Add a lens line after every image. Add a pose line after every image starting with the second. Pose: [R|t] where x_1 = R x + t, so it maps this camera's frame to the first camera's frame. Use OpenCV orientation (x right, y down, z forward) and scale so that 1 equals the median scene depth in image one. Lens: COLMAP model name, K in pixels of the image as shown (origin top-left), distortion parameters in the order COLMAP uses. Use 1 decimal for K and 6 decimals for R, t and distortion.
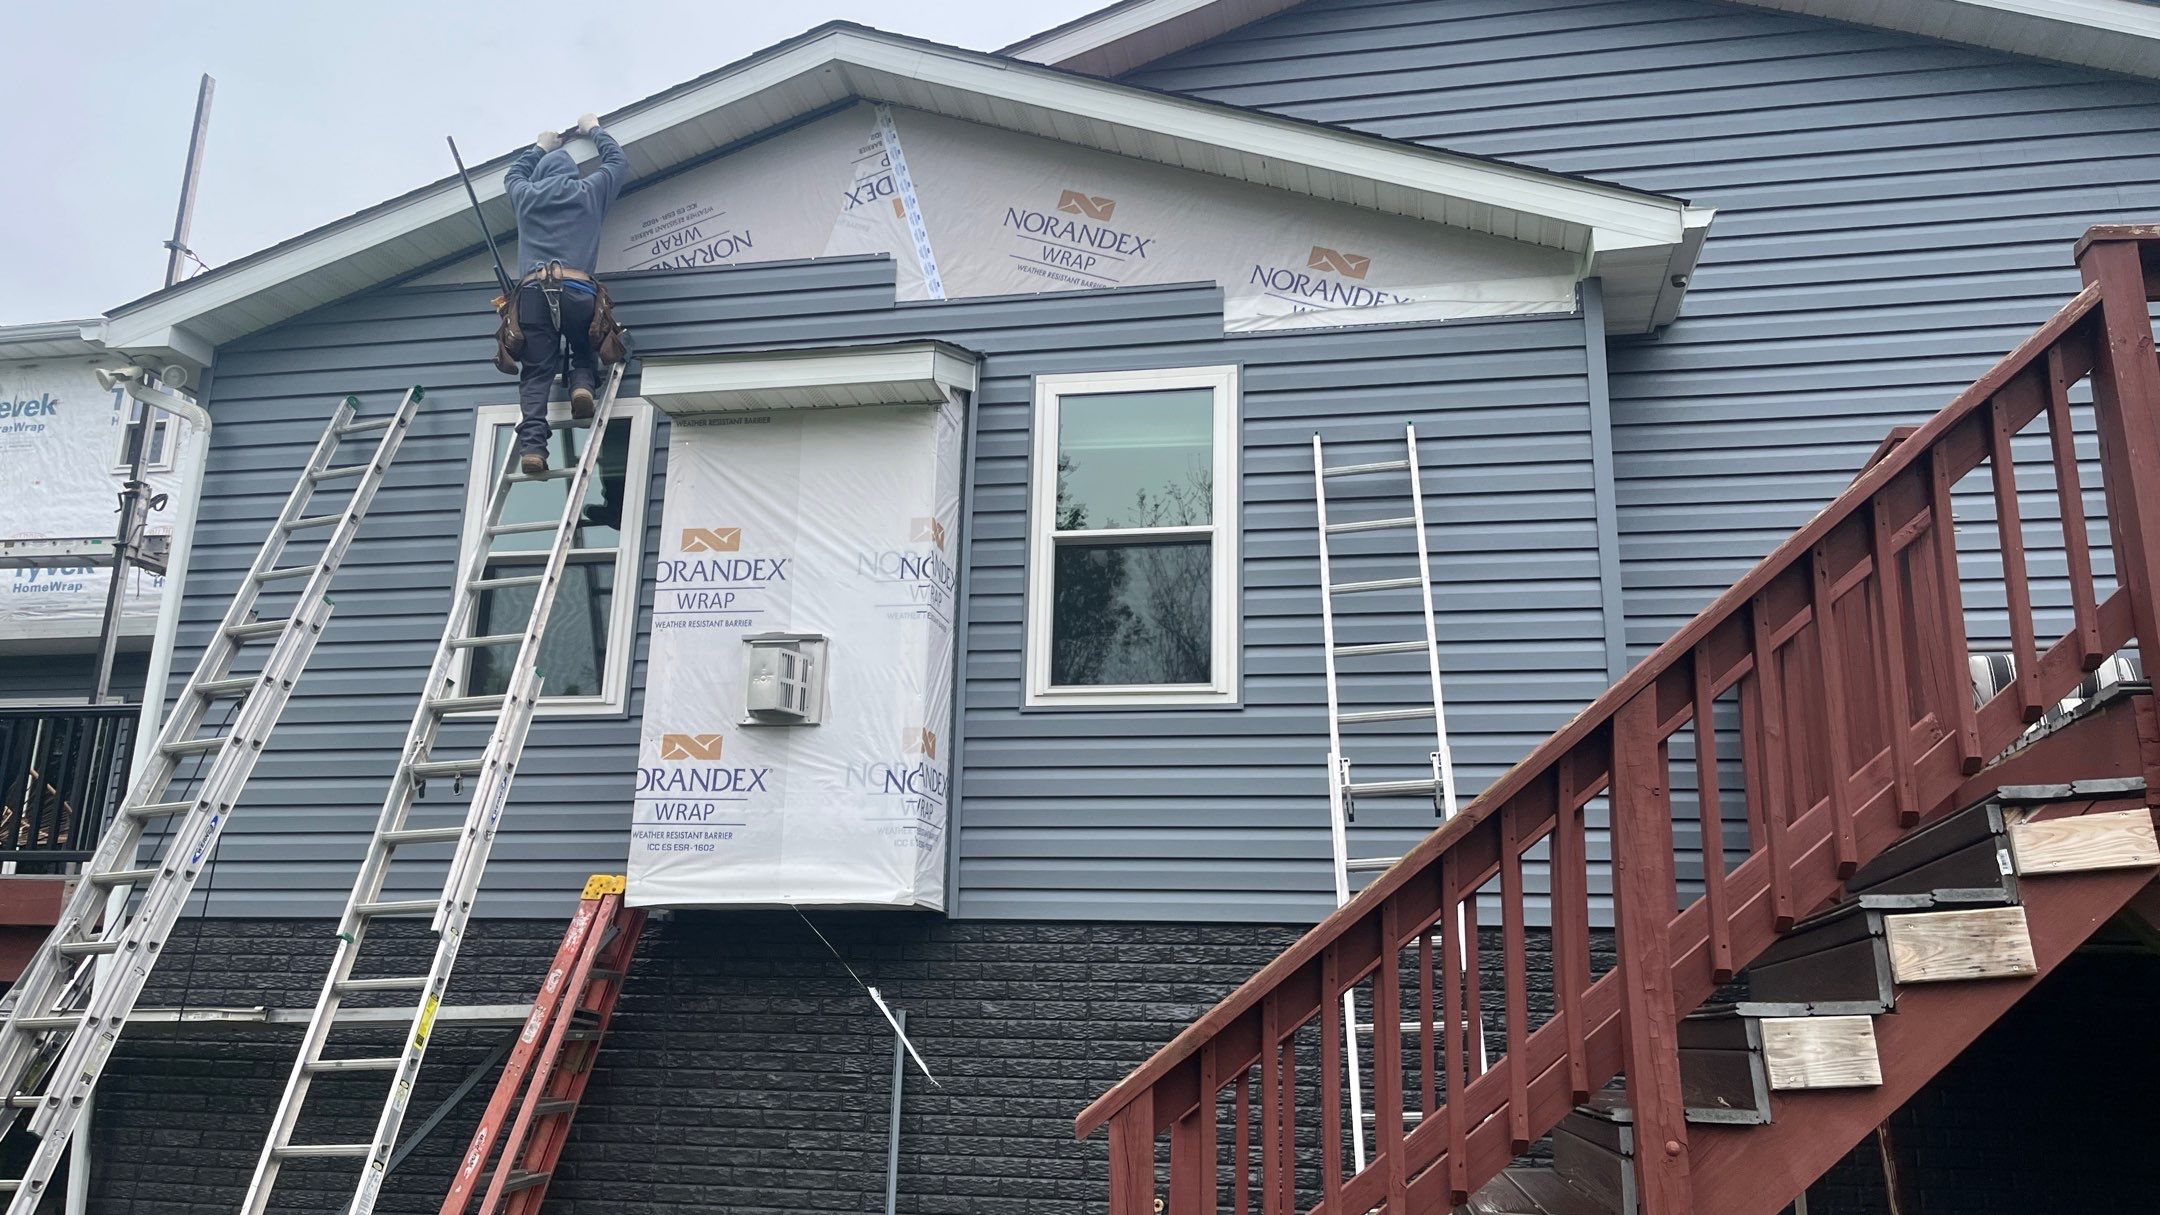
lens RADIAL K [[1604.3, 0, 1076.5], [0, 1604.3, 596.4], [0, 0, 1]] dist [0.044225, -0.066951]
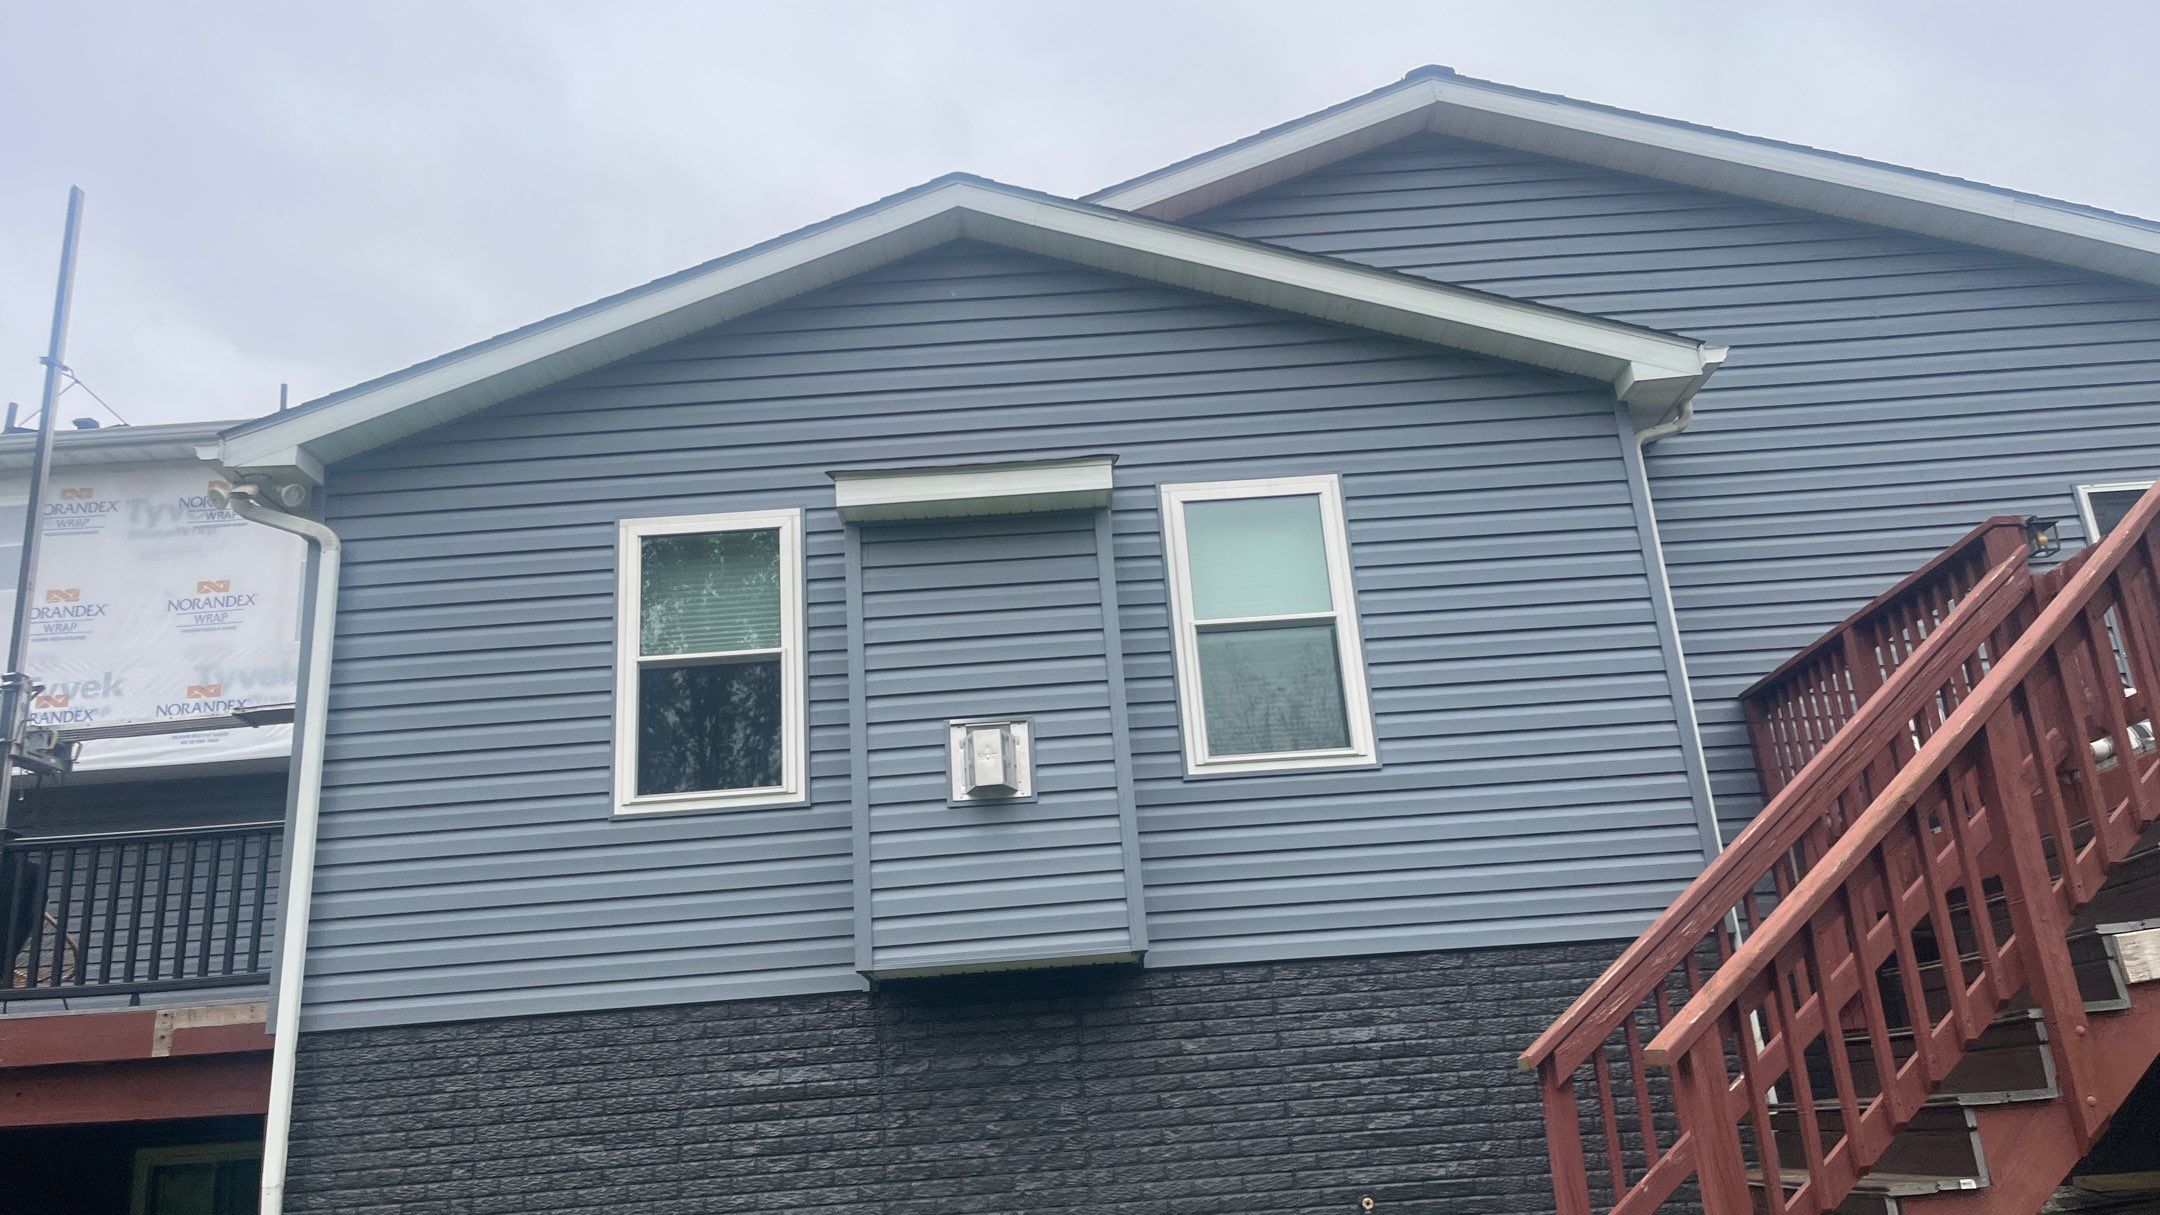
lens RADIAL K [[1604.3, 0, 1040.5], [0, 1604.3, 594.5], [0, 0, 1]] dist [0.044225, -0.066951]
pose [[0.979001, -0.022521, 0.202606, -0.368964], [0.036767, 0.997087, -0.066824, 0.013551], [-0.200511, 0.072870, 0.976978, -0.095002]]
